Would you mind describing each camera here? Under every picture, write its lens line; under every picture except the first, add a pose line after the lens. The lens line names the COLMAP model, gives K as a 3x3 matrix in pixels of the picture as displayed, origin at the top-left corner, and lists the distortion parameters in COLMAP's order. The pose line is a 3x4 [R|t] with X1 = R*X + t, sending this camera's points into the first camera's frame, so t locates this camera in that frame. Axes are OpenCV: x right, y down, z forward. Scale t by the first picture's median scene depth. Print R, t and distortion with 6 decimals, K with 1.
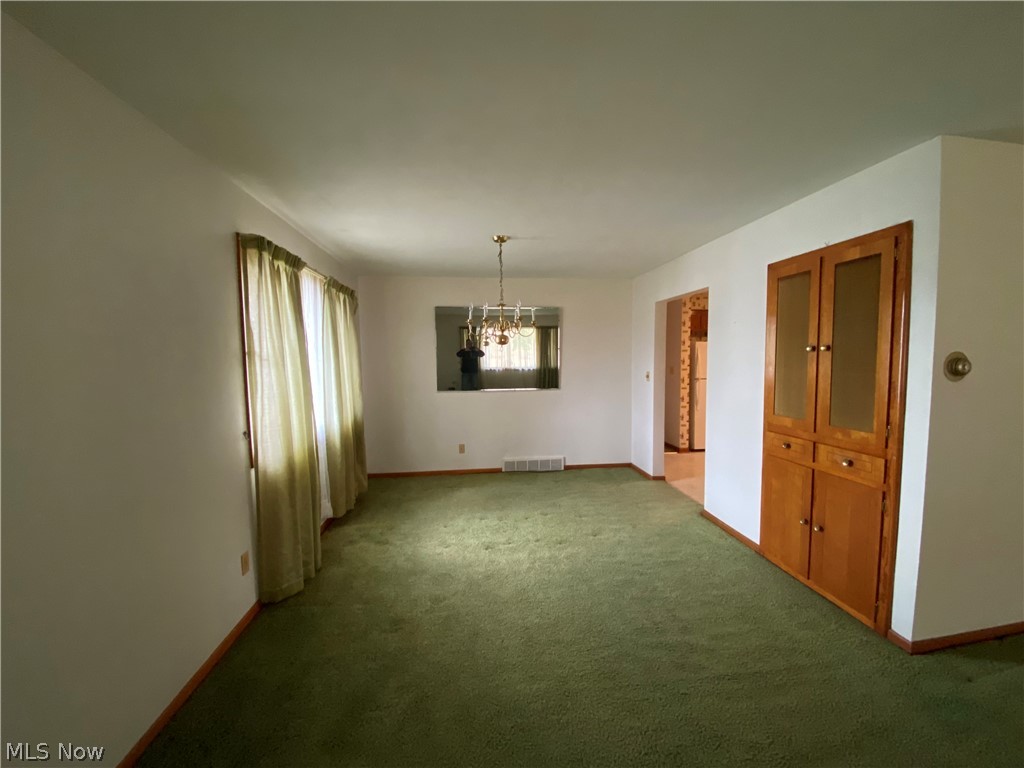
lens RADIAL K [[411.7, 0, 515.7], [0, 411.7, 386.9], [0, 0, 1]] dist [0.032529, -0.025173]
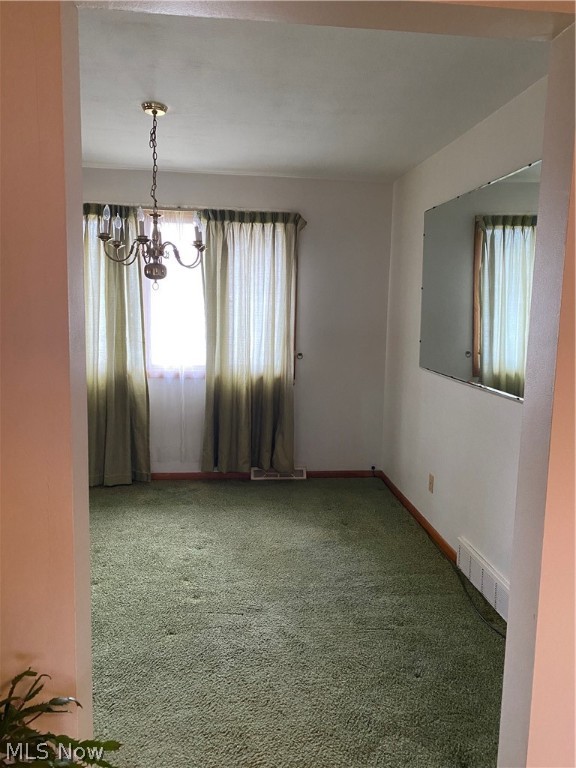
lens RADIAL K [[571.9, 0, 289.1], [0, 571.9, 383.6], [0, 0, 1]] dist [0.021316, -0.001596]
pose [[-0.007896, 0.152834, -0.988220, 1.021517], [-0.096478, 0.983524, 0.152878, -0.122956], [0.995304, 0.096549, 0.006980, 1.442964]]
